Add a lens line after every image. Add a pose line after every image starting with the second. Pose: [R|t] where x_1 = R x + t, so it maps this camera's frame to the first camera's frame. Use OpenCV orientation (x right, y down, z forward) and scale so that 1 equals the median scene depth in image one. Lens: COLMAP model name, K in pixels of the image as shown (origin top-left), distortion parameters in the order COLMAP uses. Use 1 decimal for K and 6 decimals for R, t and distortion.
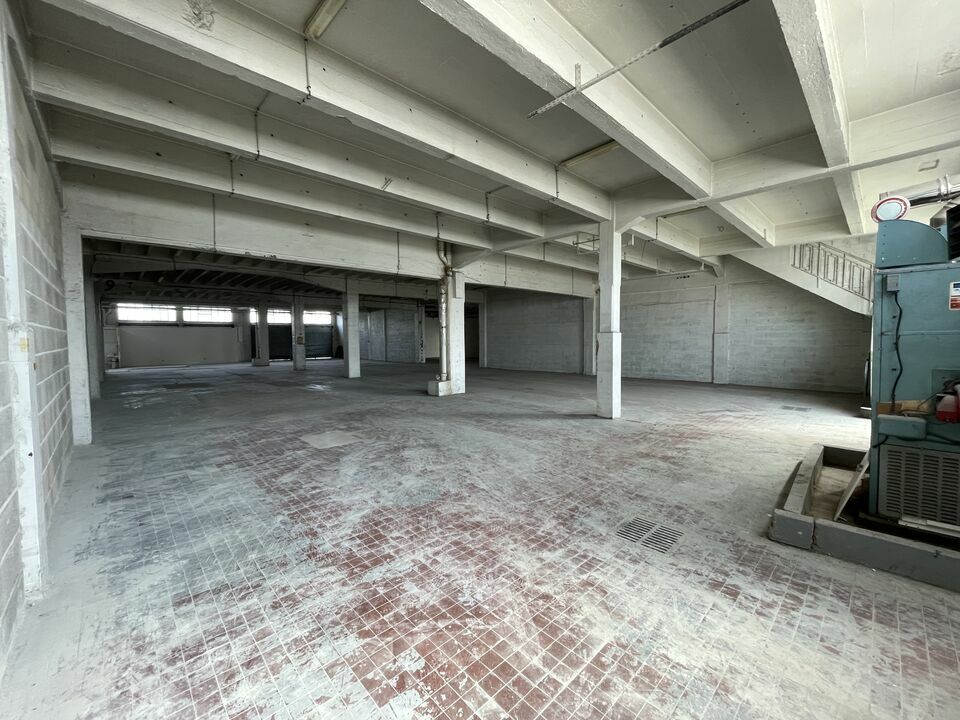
lens RADIAL K [[388.1, 0, 480.1], [0, 388.1, 356.9], [0, 0, 1]] dist [-0.000216, -0.000122]
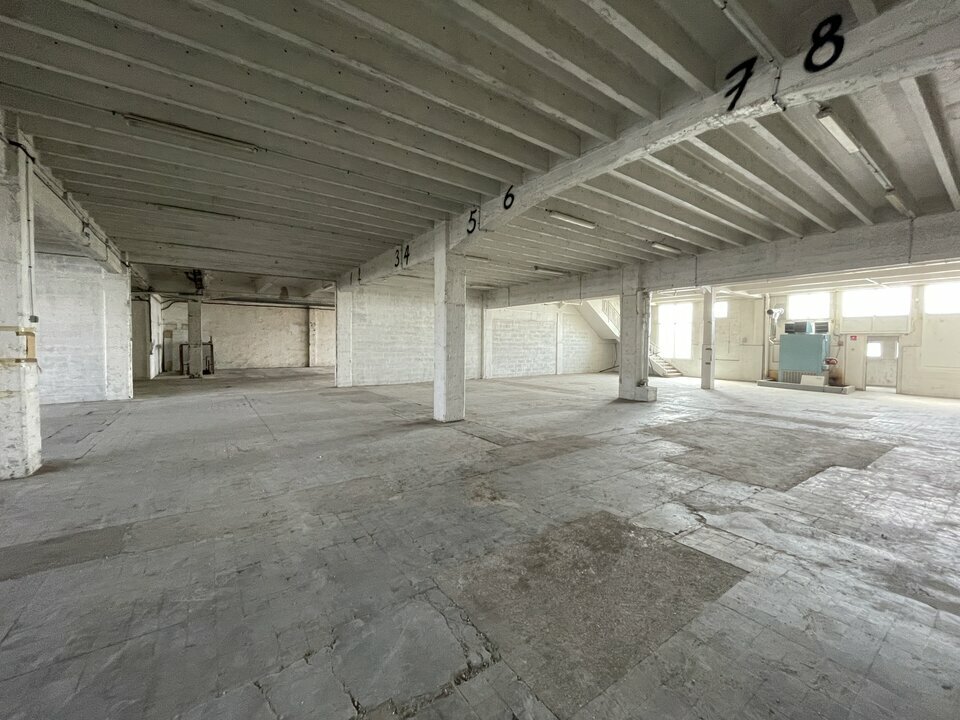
lens RADIAL K [[388.1, 0, 481.8], [0, 388.1, 357.1], [0, 0, 1]] dist [-0.000216, -0.000122]
pose [[0.141969, -0.029883, 0.989420, -0.950064], [0.042902, 0.998791, 0.024011, -0.050553], [-0.988941, 0.039039, 0.143079, 1.011733]]
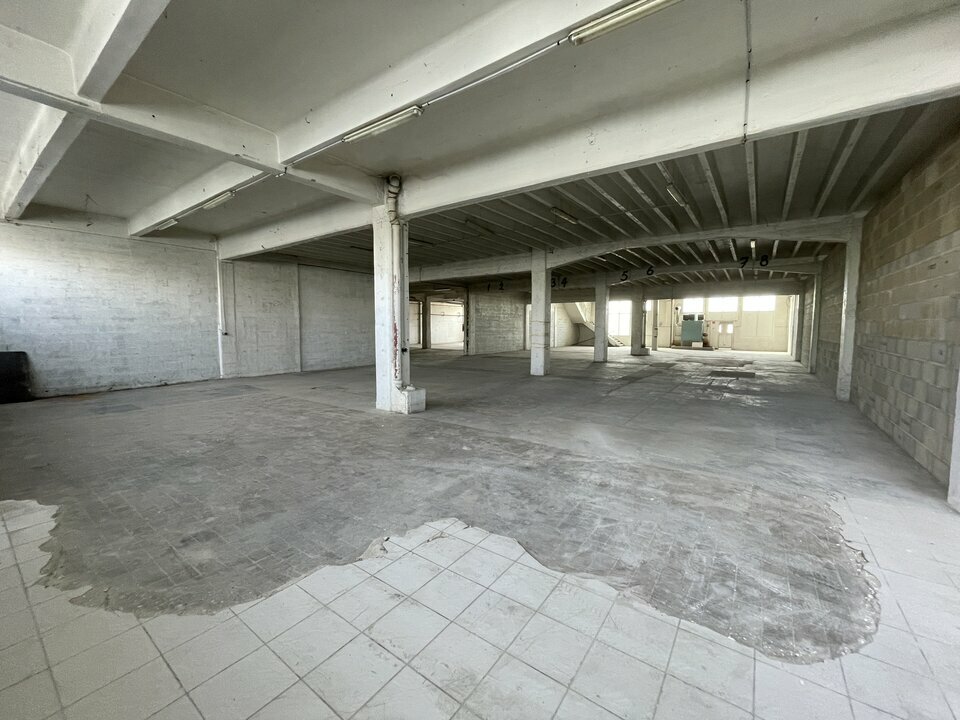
lens RADIAL K [[388.1, 0, 476.7], [0, 388.1, 357.8], [0, 0, 1]] dist [-0.000216, -0.000122]
pose [[-0.179642, -0.072193, 0.981079, -1.580890], [0.051231, 0.995264, 0.082618, -0.083220], [-0.982397, 0.065103, -0.175092, 1.779749]]
